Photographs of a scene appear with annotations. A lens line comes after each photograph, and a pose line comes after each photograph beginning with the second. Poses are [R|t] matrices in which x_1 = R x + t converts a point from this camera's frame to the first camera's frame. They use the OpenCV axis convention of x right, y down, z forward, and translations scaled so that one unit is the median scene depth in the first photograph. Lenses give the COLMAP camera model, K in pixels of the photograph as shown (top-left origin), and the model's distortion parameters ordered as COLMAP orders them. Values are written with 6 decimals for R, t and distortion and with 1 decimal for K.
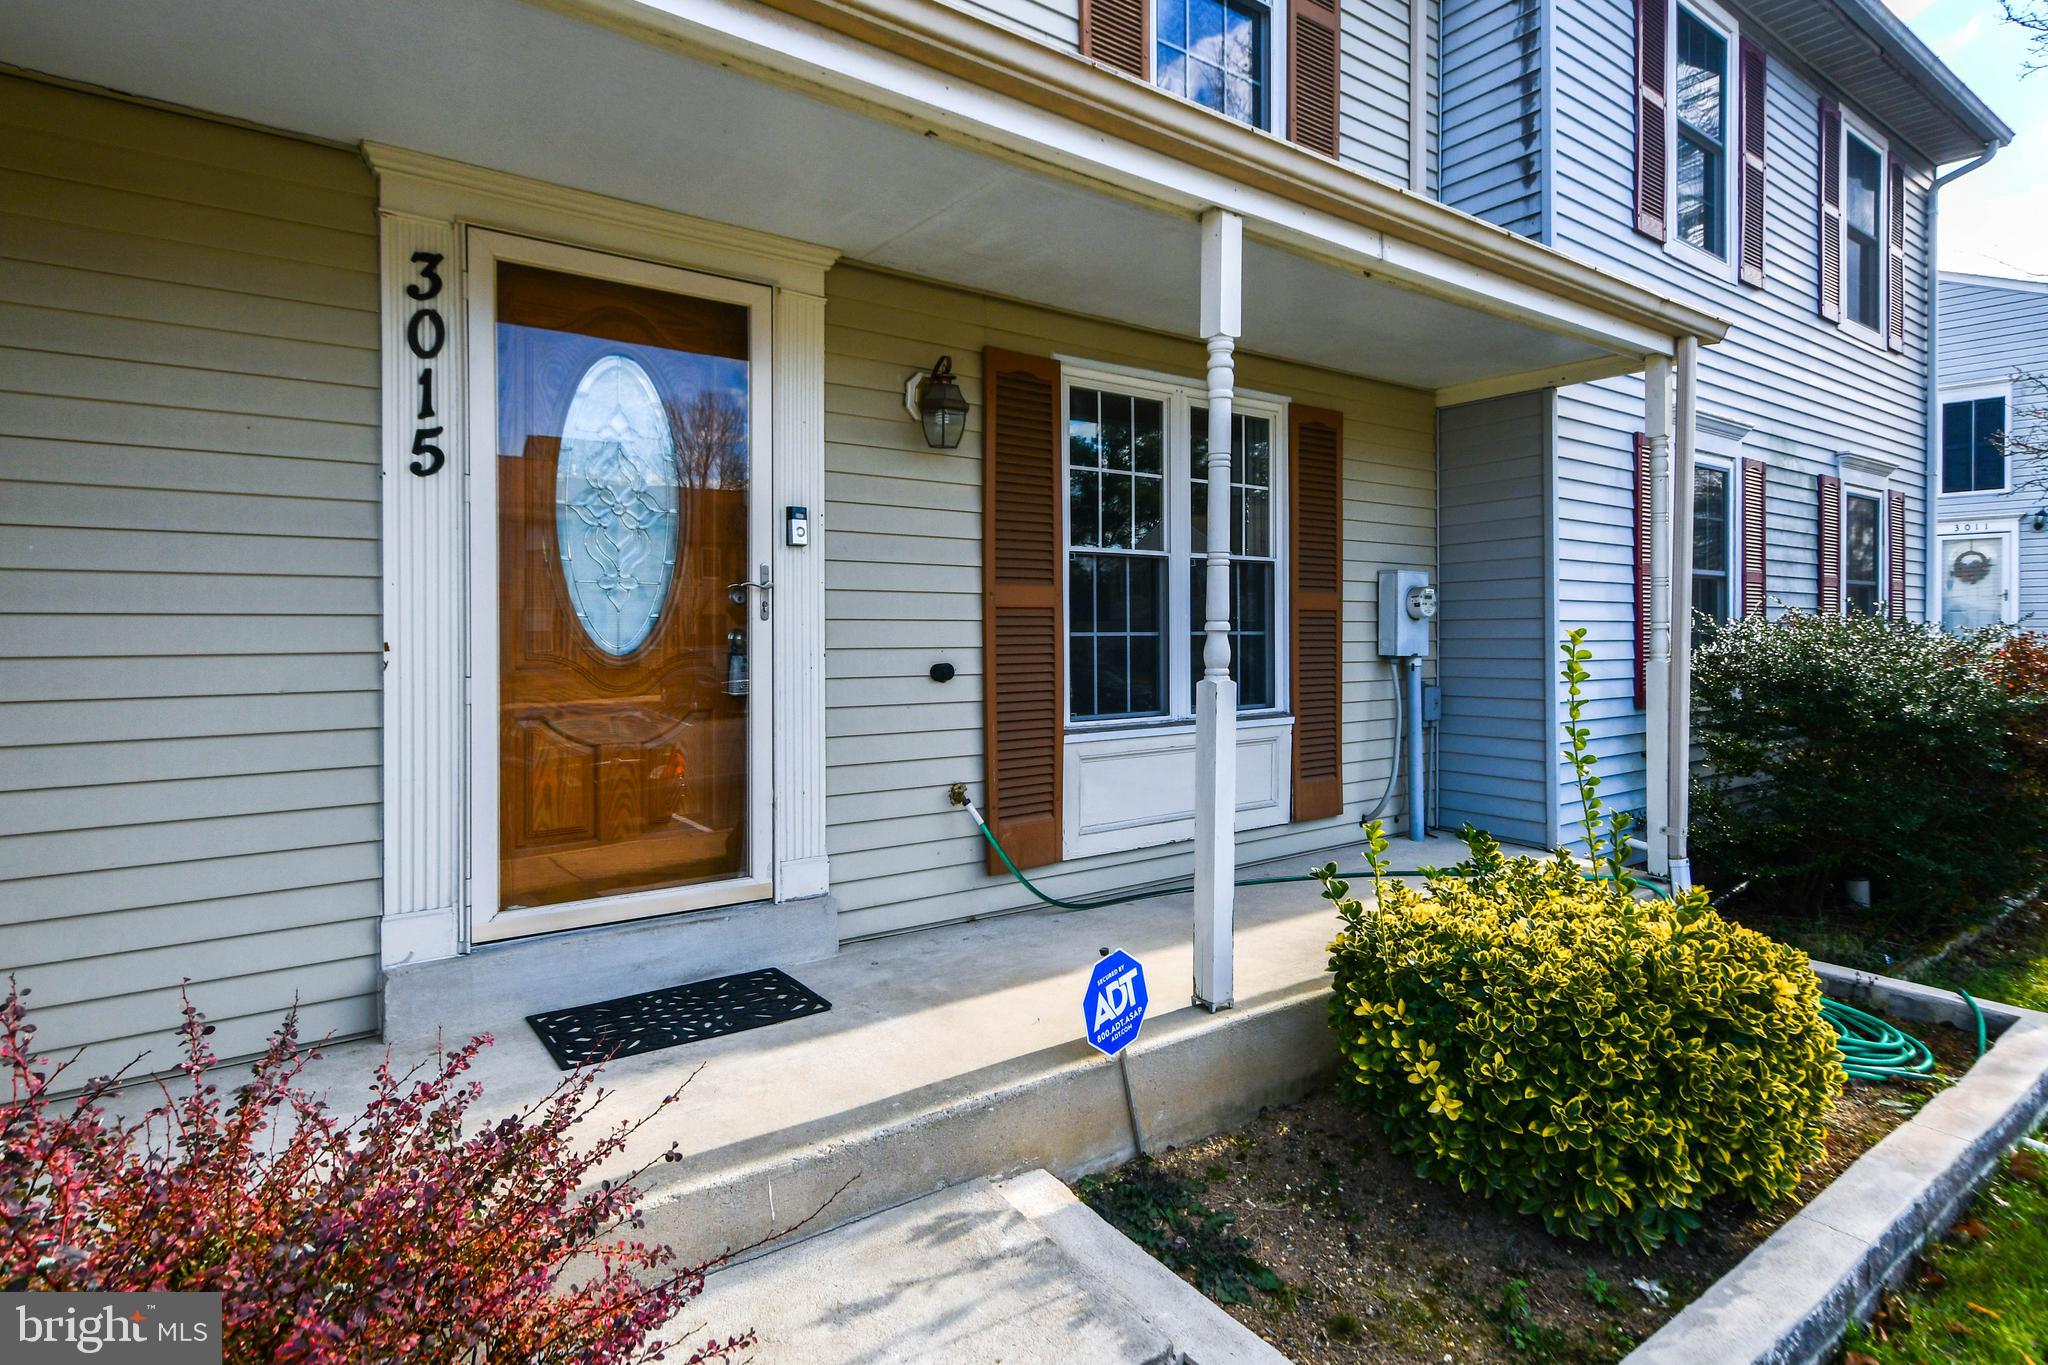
lens RADIAL K [[1041.3, 0, 1023.5], [0, 1041.3, 625.9], [0, 0, 1]] dist [0.002332, 0.005440]
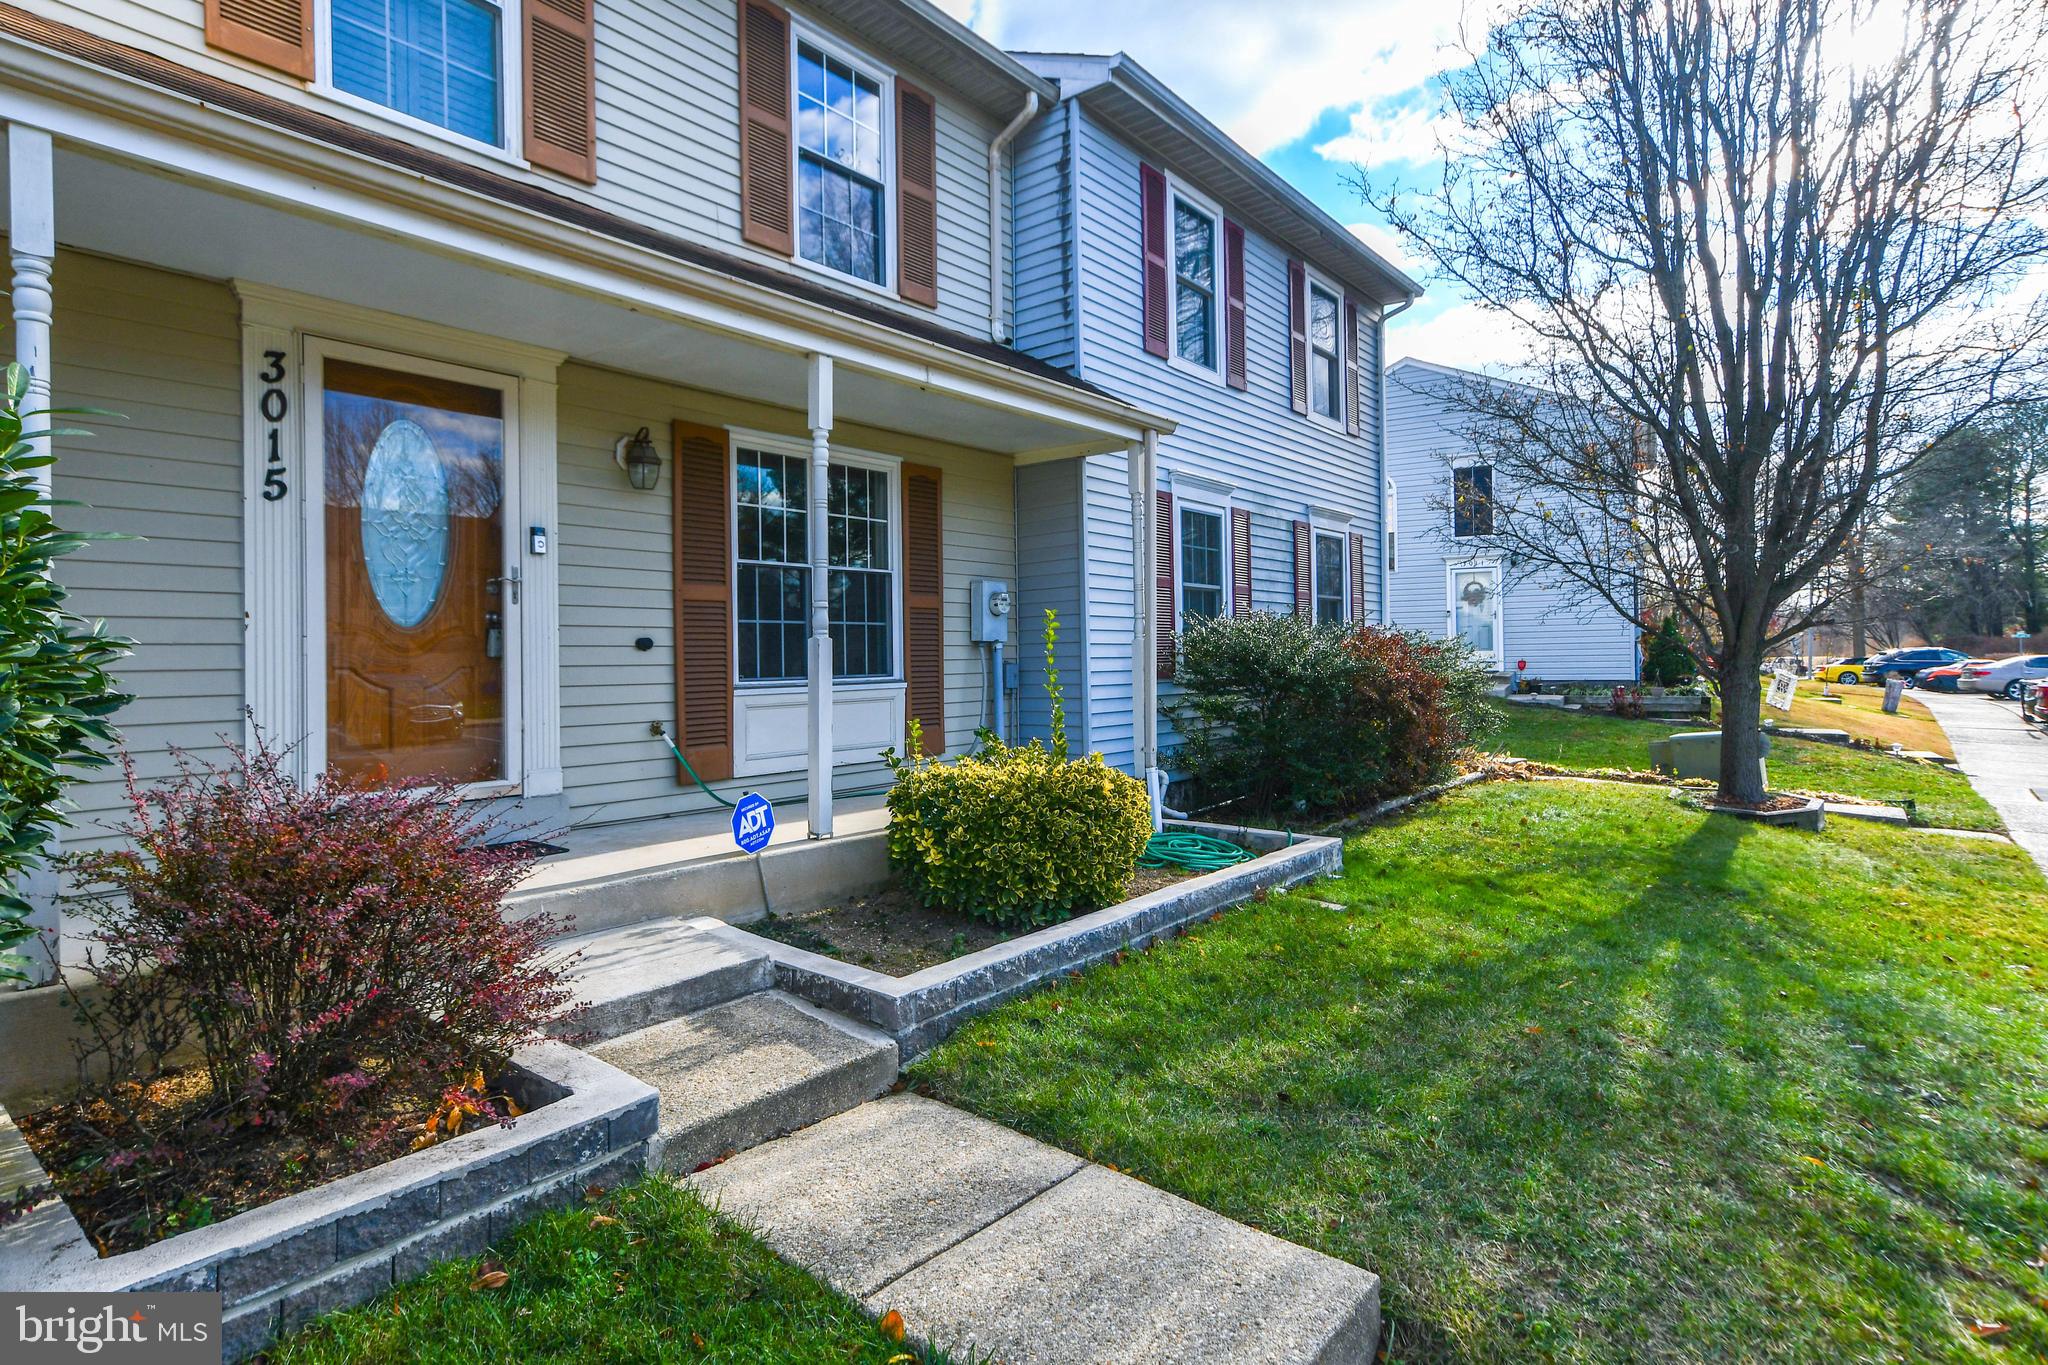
lens RADIAL K [[1041.3, 0, 1011.5], [0, 1041.3, 643.1], [0, 0, 1]] dist [0.002332, 0.005440]
pose [[0.966532, -0.008528, 0.256406, 0.043859], [0.011872, 0.999863, -0.011495, 0.065682], [-0.256272, 0.014154, 0.966501, -0.521654]]
